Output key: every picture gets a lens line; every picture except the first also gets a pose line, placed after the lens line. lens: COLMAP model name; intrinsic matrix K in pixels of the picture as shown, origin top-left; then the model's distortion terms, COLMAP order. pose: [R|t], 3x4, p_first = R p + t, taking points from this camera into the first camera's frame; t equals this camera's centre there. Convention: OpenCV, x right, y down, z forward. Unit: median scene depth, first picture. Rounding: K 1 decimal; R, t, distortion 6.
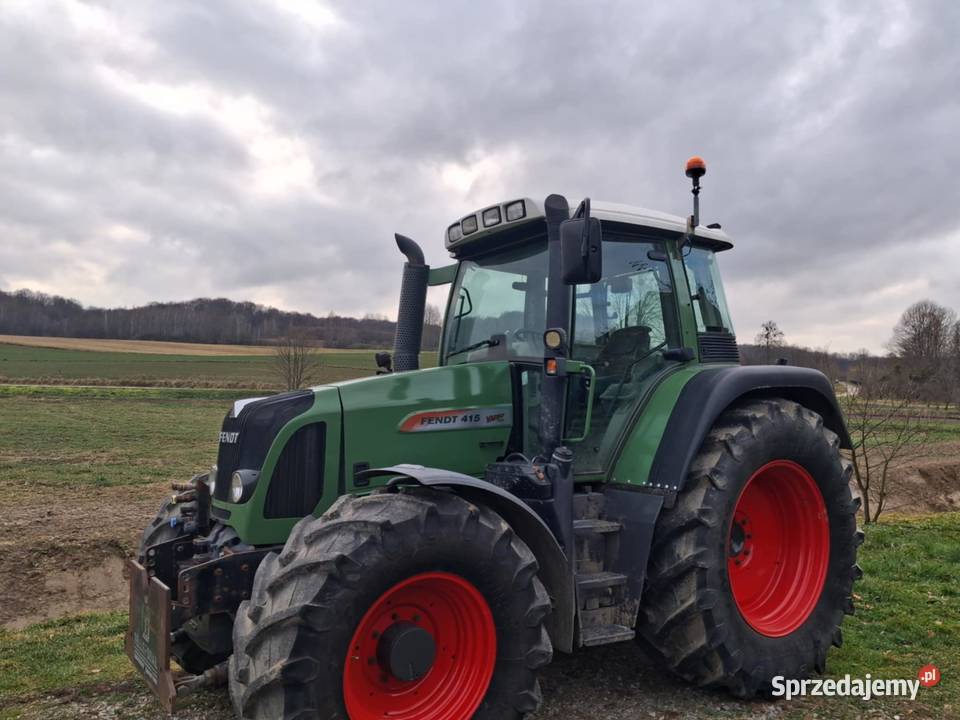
lens RADIAL K [[748.0, 0, 505.8], [0, 748.0, 360.7], [0, 0, 1]] dist [0.001769, -0.000662]
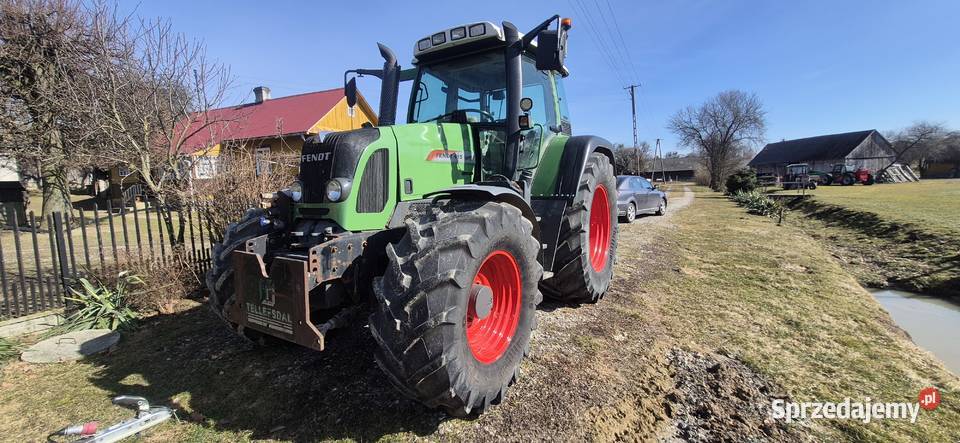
lens RADIAL K [[372.7, 0, 490.8], [0, 372.7, 215.9], [0, 0, 1]] dist [-0.000275, -0.000028]
pose [[0.918404, -0.026778, 0.394737, -0.292843], [-0.024648, 0.991897, 0.124634, 0.097957], [-0.394876, -0.124194, 0.910302, 0.207586]]
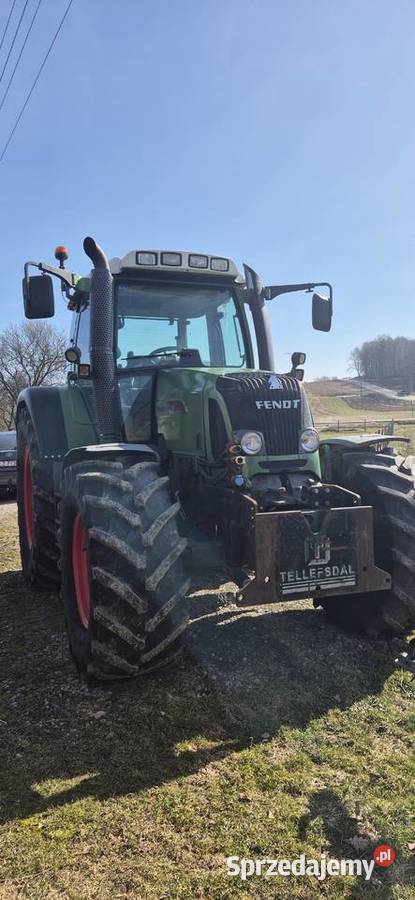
lens RADIAL K [[604.3, 0, 175.3], [0, 604.3, 465.5], [0, 0, 1]] dist [0.101254, -0.131507]
pose [[0.284724, -0.031347, 0.958097, -1.158925], [-0.031225, 0.998632, 0.041952, 0.140317], [-0.958101, -0.041861, 0.283355, 0.742127]]
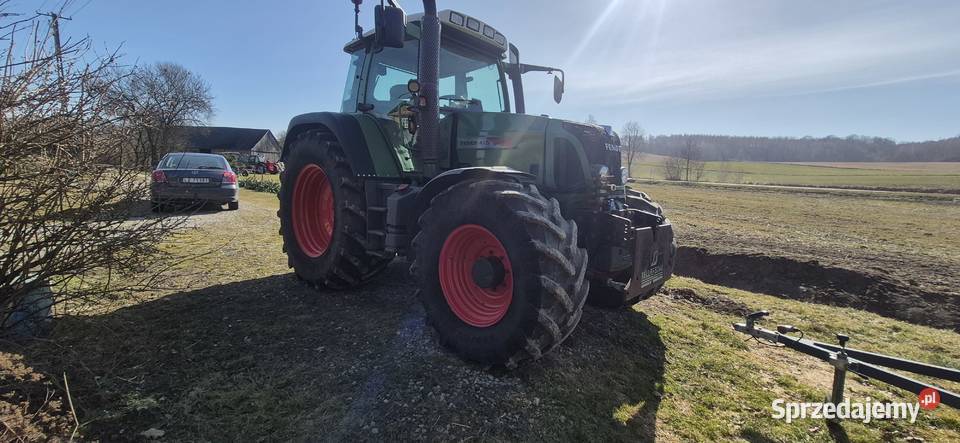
lens RADIAL K [[385.2, 0, 478.6], [0, 385.2, 218.0], [0, 0, 1]] dist [0.001245, 0.000290]
pose [[-0.181188, -0.085298, 0.979742, -0.981726], [-0.096466, 0.992969, 0.068610, 0.190466], [-0.978706, -0.082080, -0.188142, 1.210699]]
